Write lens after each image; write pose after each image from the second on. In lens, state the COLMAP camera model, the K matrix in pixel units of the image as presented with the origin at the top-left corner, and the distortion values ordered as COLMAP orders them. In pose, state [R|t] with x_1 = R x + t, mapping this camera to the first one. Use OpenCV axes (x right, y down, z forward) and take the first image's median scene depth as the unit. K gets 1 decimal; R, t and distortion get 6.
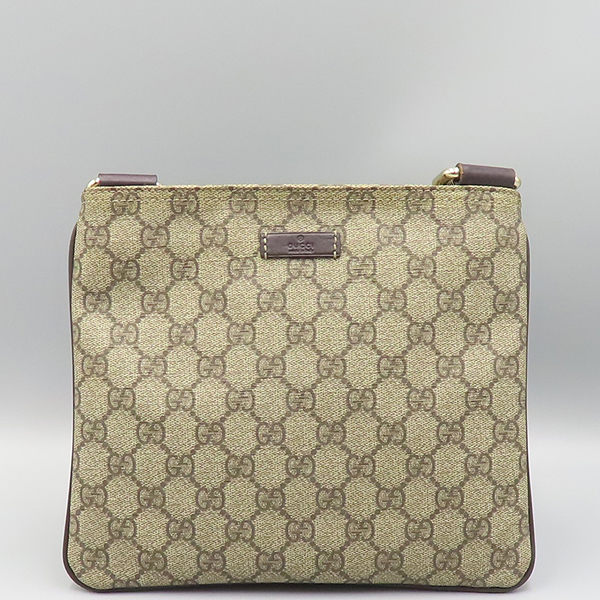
lens RADIAL K [[1630.8, 0, 299.9], [0, 1630.8, 302.0], [0, 0, 1]] dist [-0.141165, 0.000000]
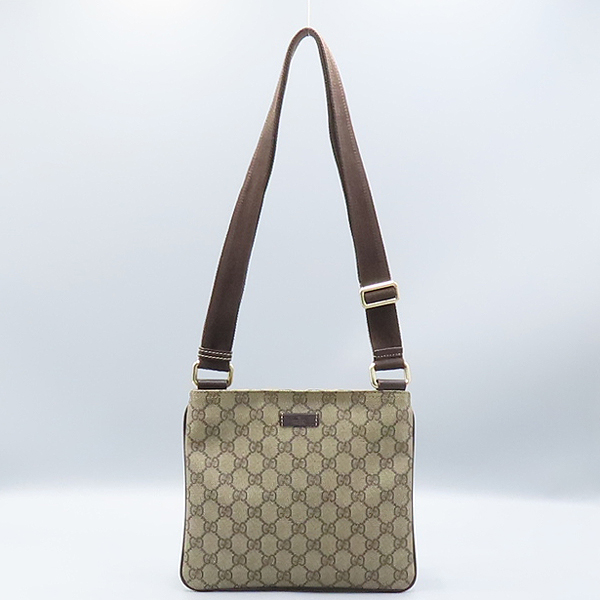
lens RADIAL K [[1630.8, 0, 300.4], [0, 1630.8, 299.3], [0, 0, 1]] dist [-0.141165, 0.000000]
pose [[0.999950, 0.003178, -0.009516, 0.020570], [-0.003382, 0.999762, -0.021532, -0.140743], [0.009445, 0.021563, 0.999723, -1.029368]]
